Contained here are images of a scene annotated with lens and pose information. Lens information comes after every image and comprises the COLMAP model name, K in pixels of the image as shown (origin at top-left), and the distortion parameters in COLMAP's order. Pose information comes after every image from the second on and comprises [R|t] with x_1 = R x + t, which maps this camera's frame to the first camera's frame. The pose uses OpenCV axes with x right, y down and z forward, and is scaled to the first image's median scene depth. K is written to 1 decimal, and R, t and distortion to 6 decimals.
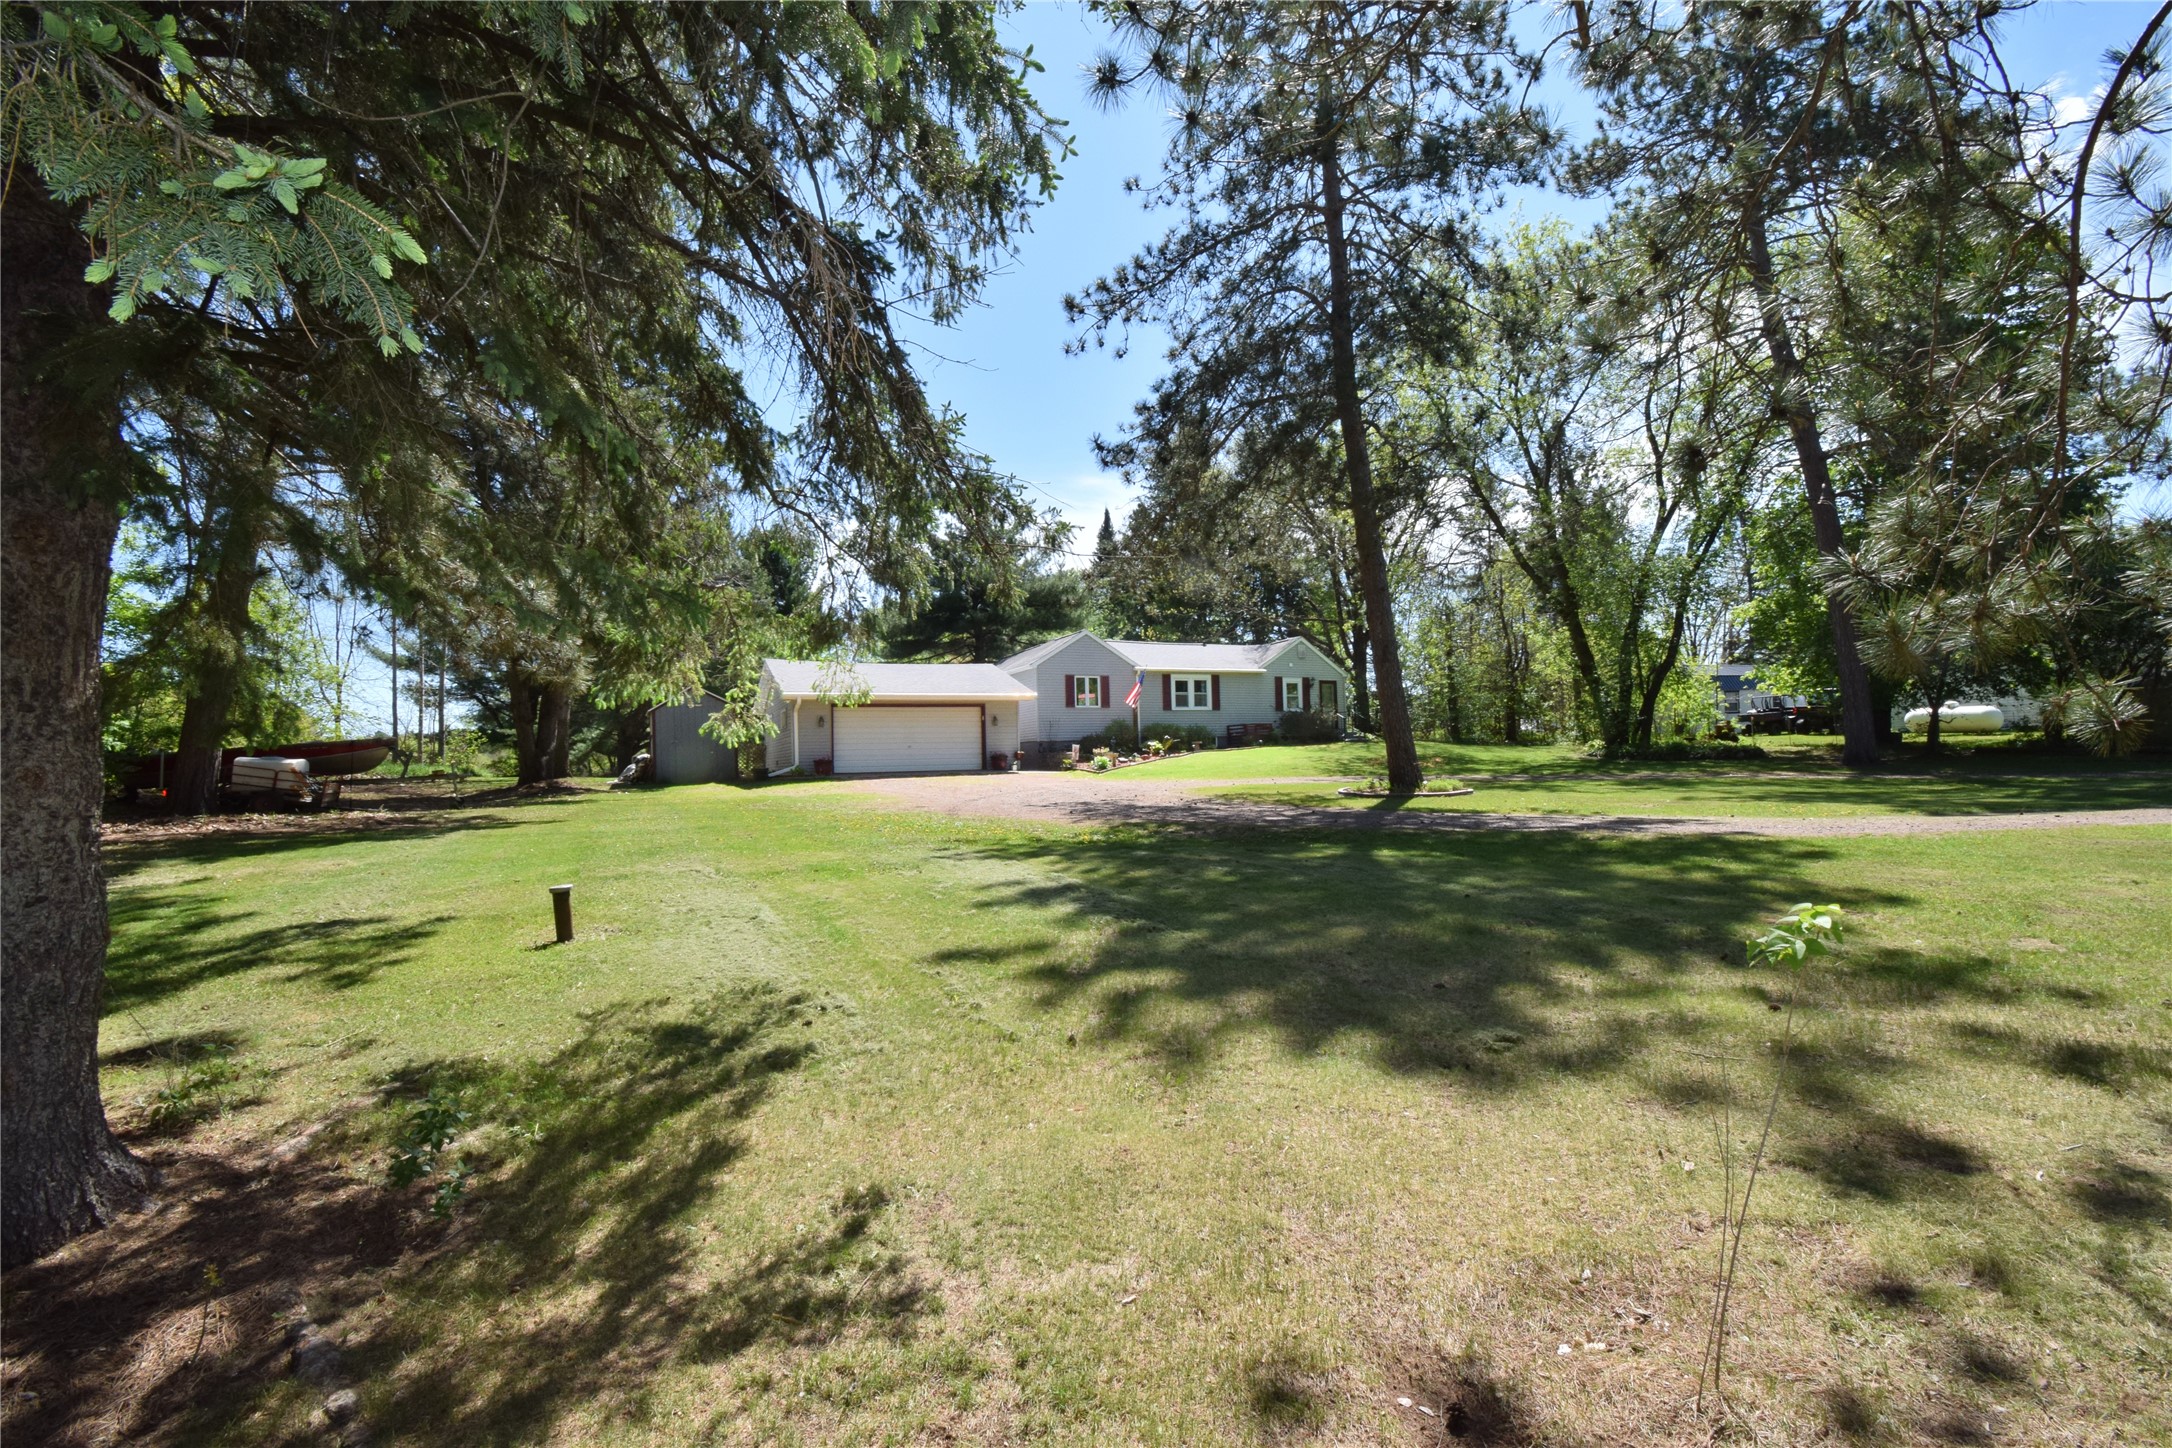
lens RADIAL K [[1021.6, 0, 1086.0], [0, 1021.6, 724.0], [0, 0, 1]] dist [0.030798, -0.028584]
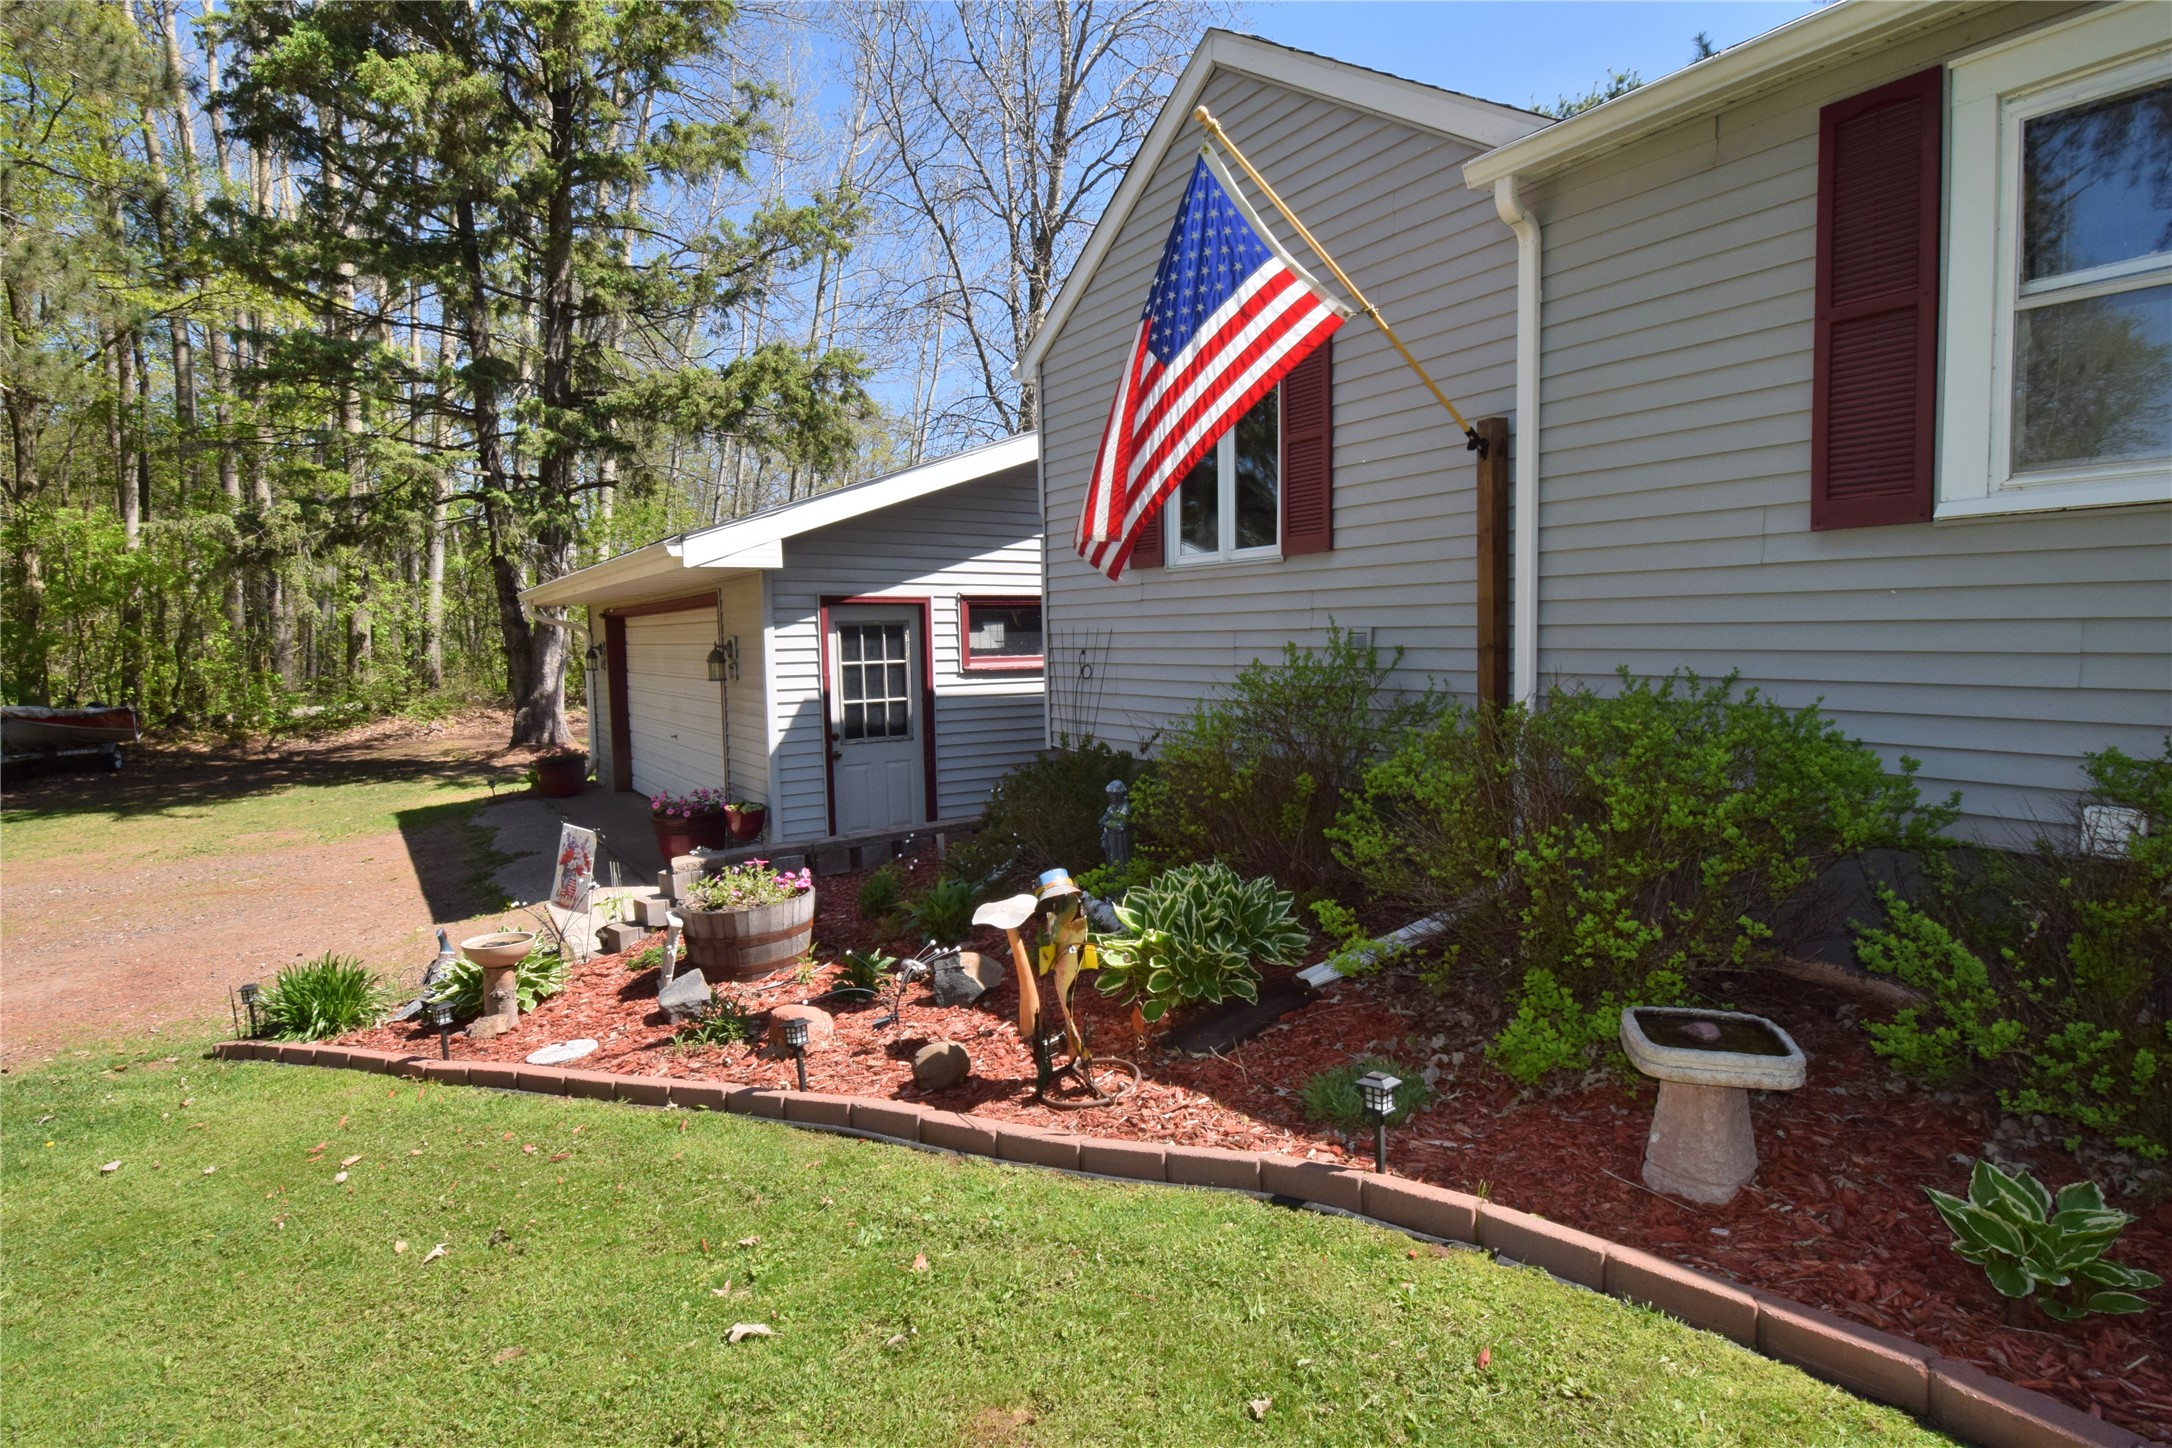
lens RADIAL K [[1130.2, 0, 1099.2], [0, 1130.2, 726.8], [0, 0, 1]] dist [0.022917, -0.027855]
pose [[0.148631, 0.102922, -0.983522, 0.162881], [0.059056, 0.991870, 0.112720, -0.011373], [0.987128, -0.074836, 0.141344, 0.913561]]
